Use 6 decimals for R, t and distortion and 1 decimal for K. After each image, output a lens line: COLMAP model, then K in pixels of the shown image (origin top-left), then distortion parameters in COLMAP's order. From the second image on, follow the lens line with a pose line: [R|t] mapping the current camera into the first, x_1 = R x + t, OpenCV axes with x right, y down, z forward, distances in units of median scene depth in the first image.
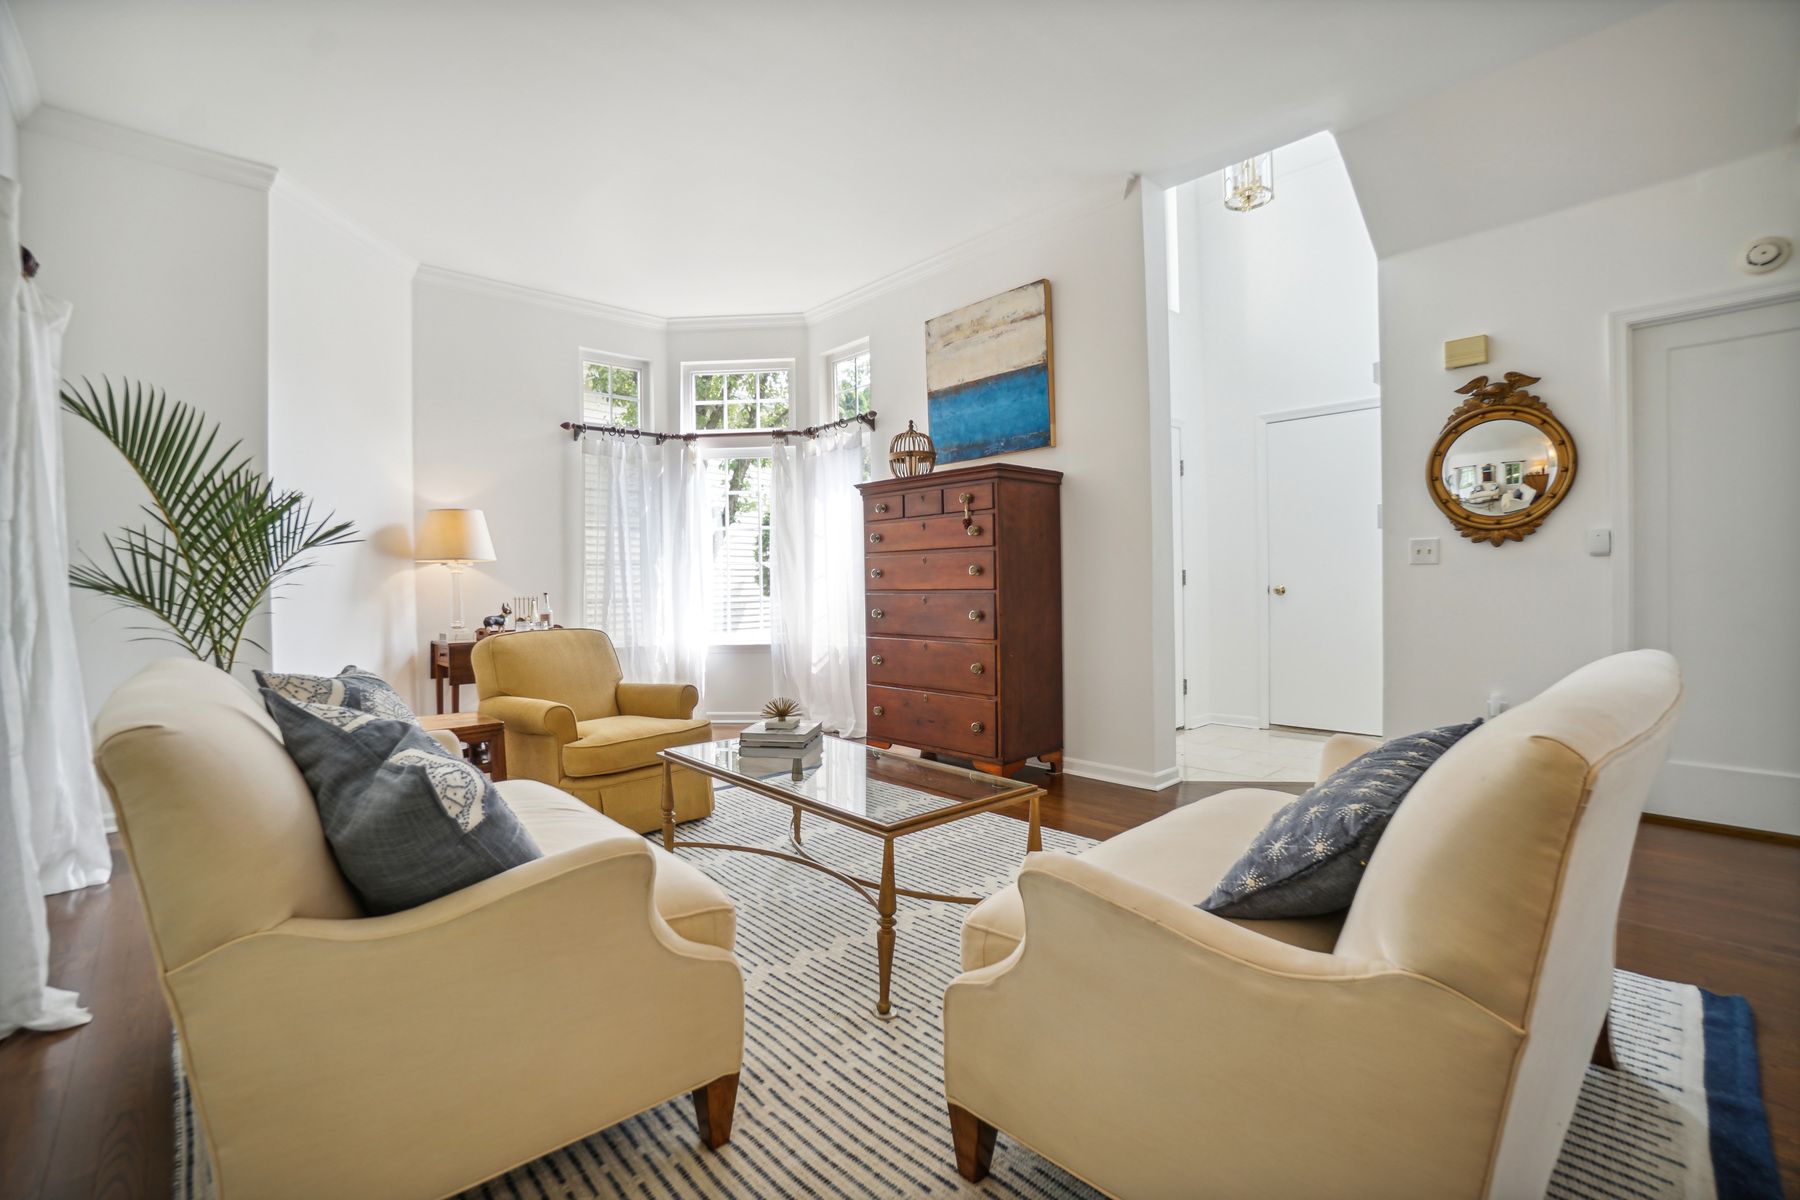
lens RADIAL K [[810.0, 0, 888.7], [0, 810.0, 589.8], [0, 0, 1]] dist [-0.030865, 0.000056]
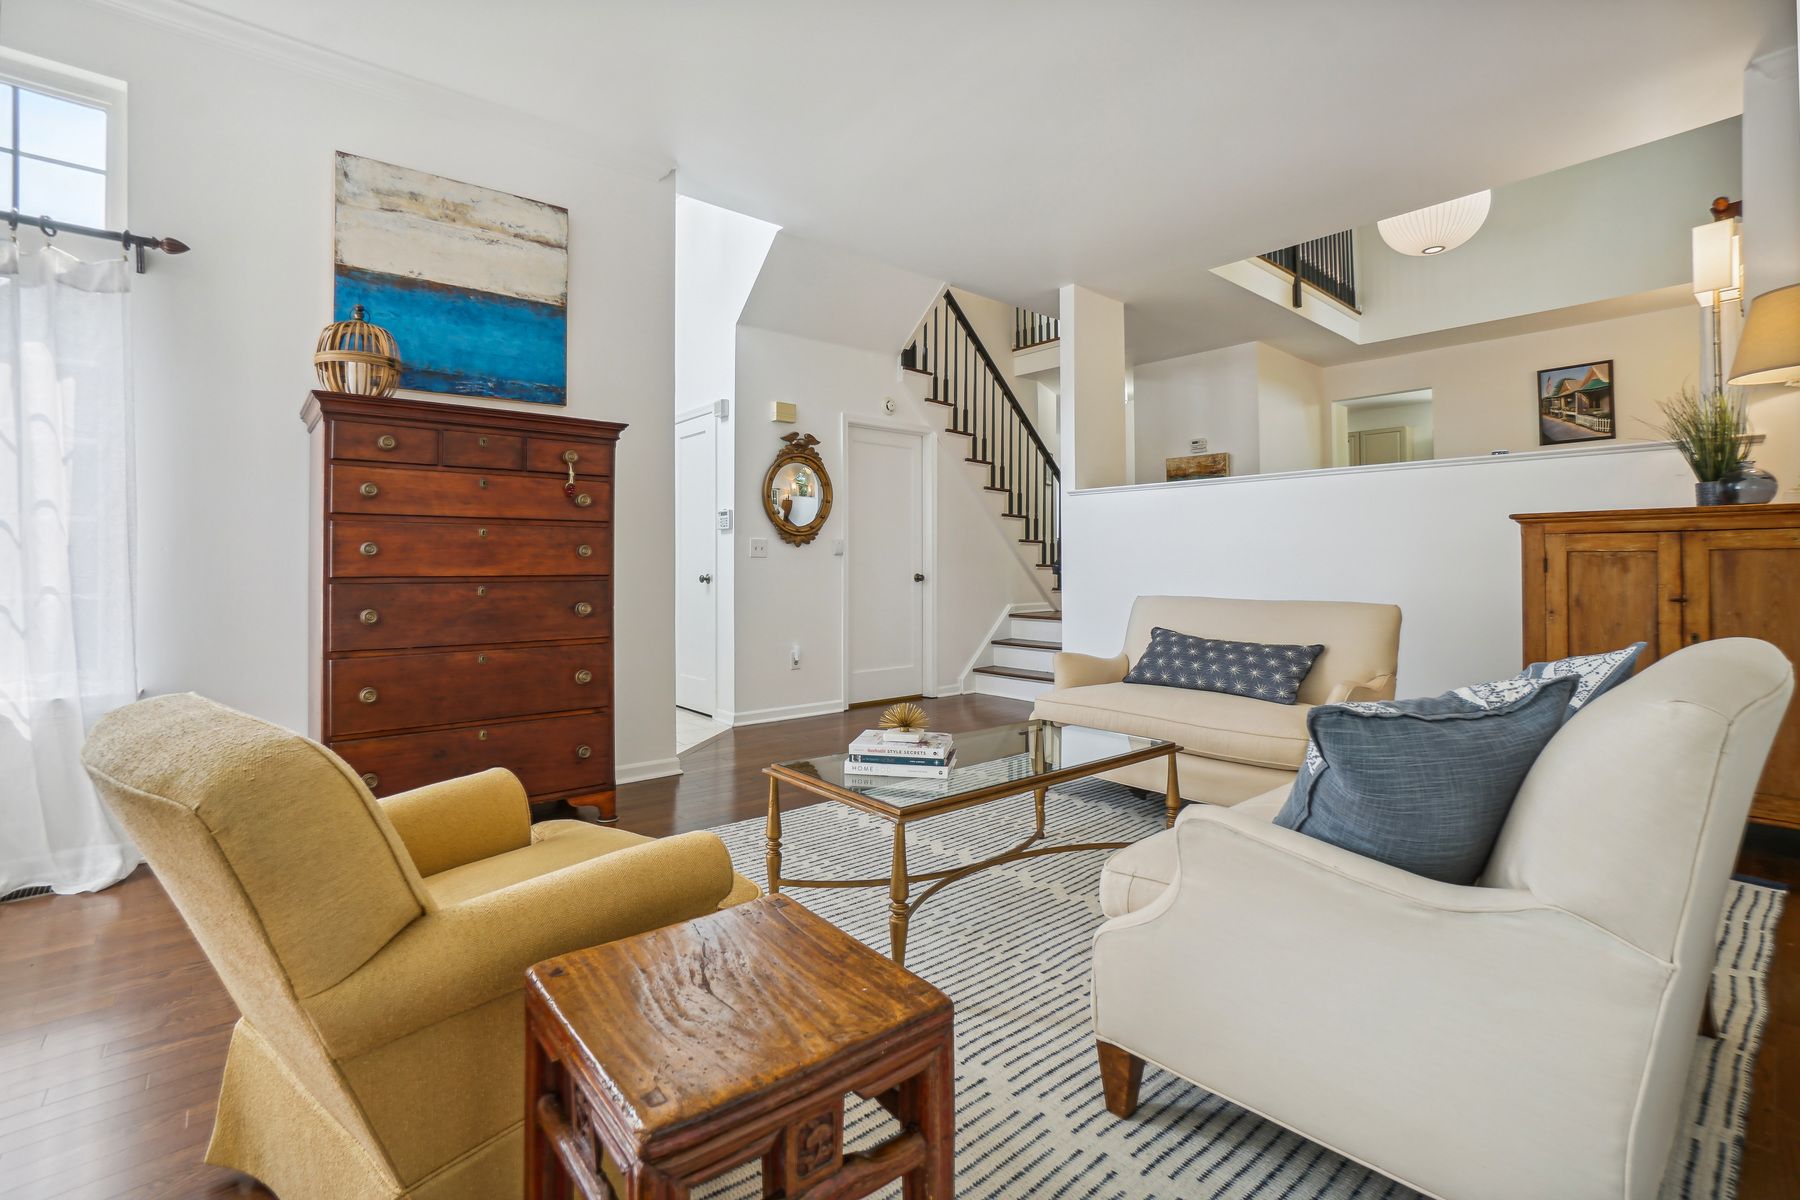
lens RADIAL K [[791.9, 0, 893.7], [0, 791.9, 558.2], [0, 0, 1]] dist [-0.027844, 0.000080]
pose [[0.060442, 0.019147, 0.997988, -0.602778], [0.001220, 0.999814, -0.019256, -0.002851], [-0.998171, 0.002382, 0.060408, 0.609833]]
